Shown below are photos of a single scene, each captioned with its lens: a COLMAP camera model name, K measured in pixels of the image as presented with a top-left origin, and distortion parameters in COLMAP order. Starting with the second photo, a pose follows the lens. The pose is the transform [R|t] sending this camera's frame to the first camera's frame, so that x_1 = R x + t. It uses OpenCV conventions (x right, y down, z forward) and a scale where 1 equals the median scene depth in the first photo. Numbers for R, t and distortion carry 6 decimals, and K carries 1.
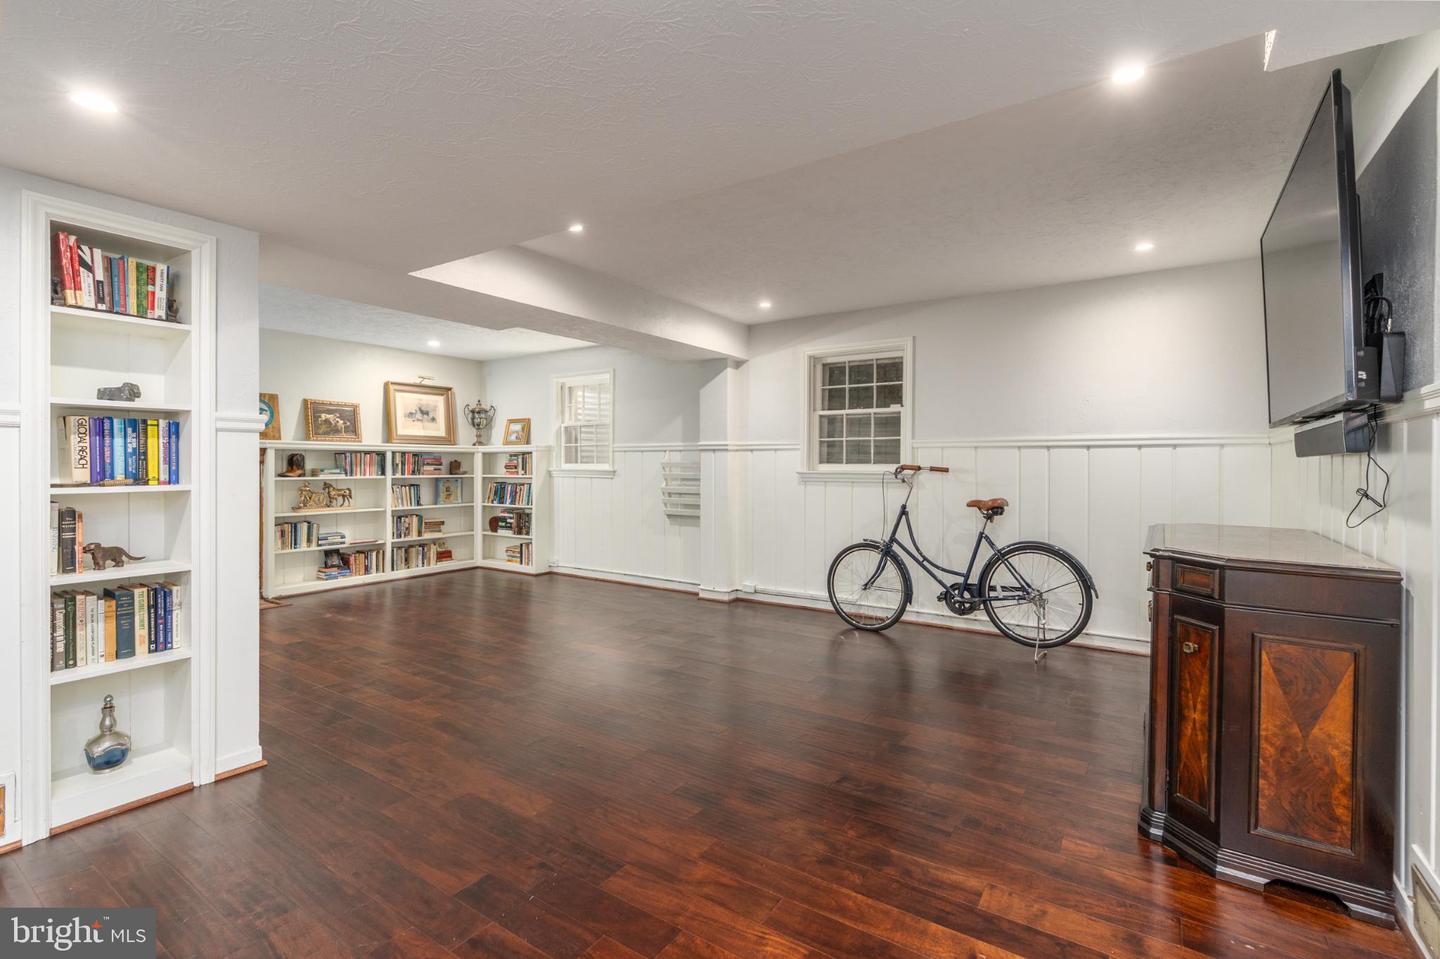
lens RADIAL K [[661.5, 0, 717.0], [0, 661.5, 465.4], [0, 0, 1]] dist [-0.001671, 0.000513]
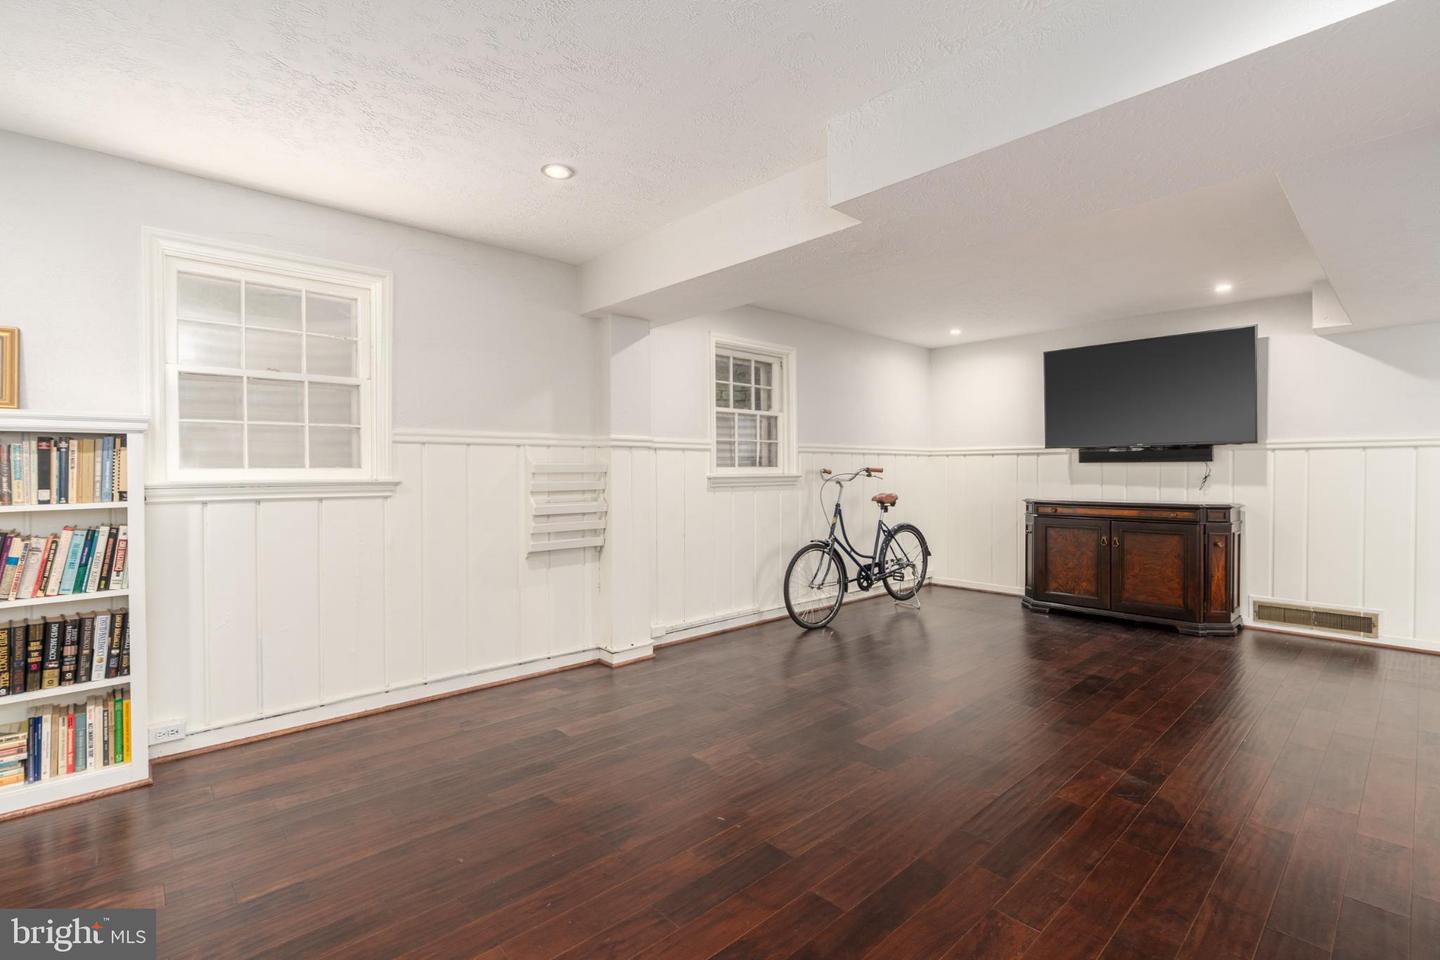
lens RADIAL K [[660.9, 0, 723.7], [0, 660.9, 480.6], [0, 0, 1]] dist [-0.000640, -0.000063]
pose [[0.218247, -0.018746, 0.975714, -0.558153], [0.005043, 0.999824, 0.018081, -0.000058], [-0.975881, 0.000974, 0.218303, 0.631396]]
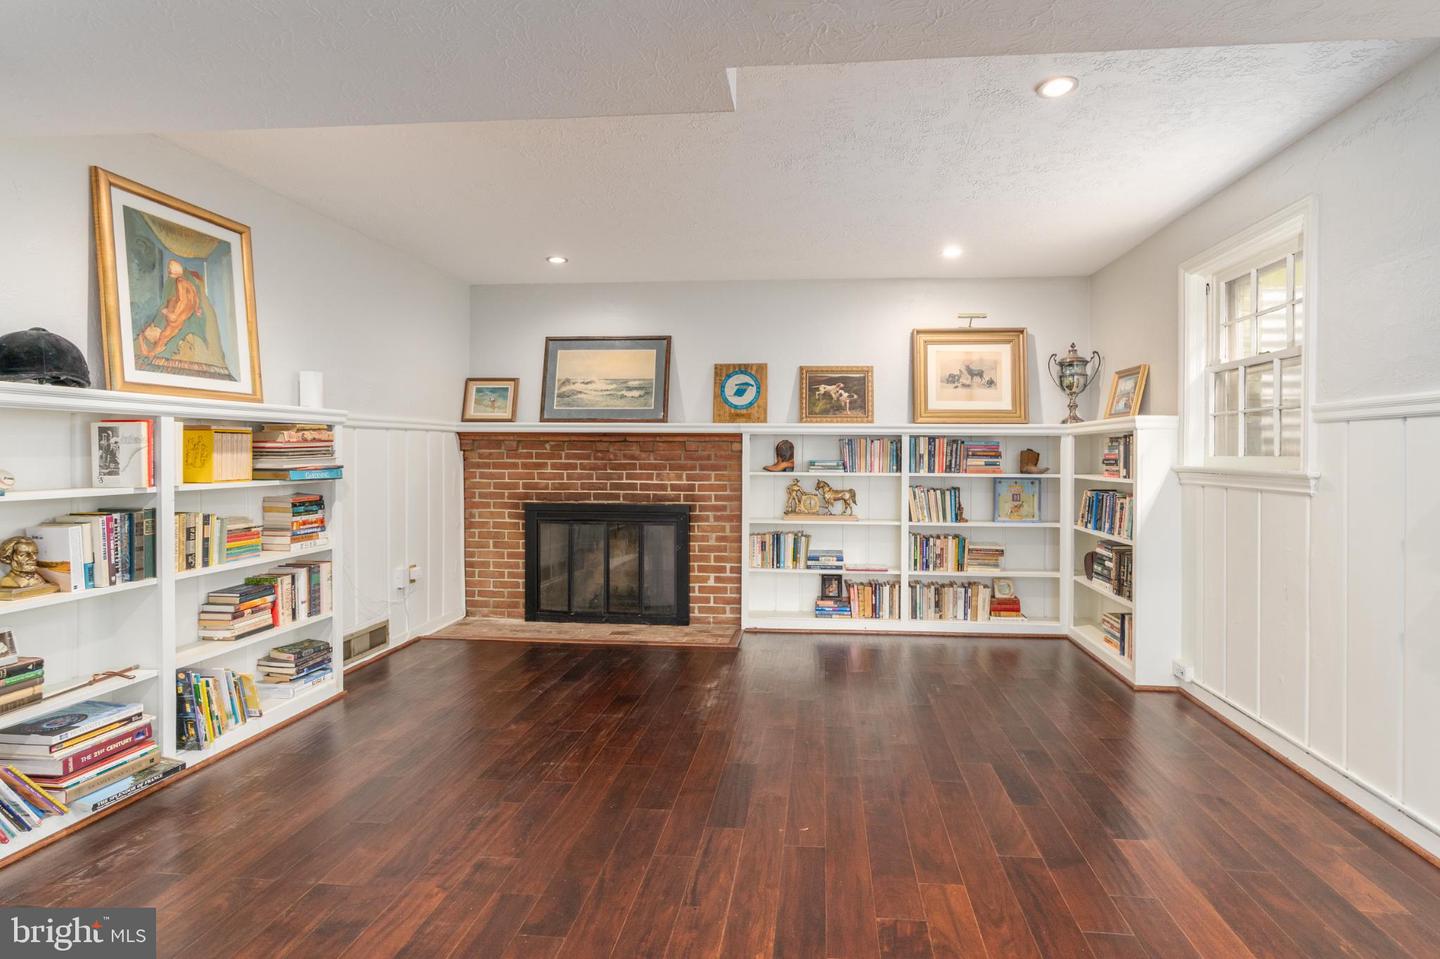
lens RADIAL K [[694.5, 0, 738.0], [0, 694.5, 453.7], [0, 0, 1]] dist [-0.001592, 0.000375]
pose [[0.496081, 0.001299, -0.868275, 0.017743], [-0.006687, 0.999975, -0.002324, -0.000650], [0.868250, 0.006959, 0.496078, 0.519158]]
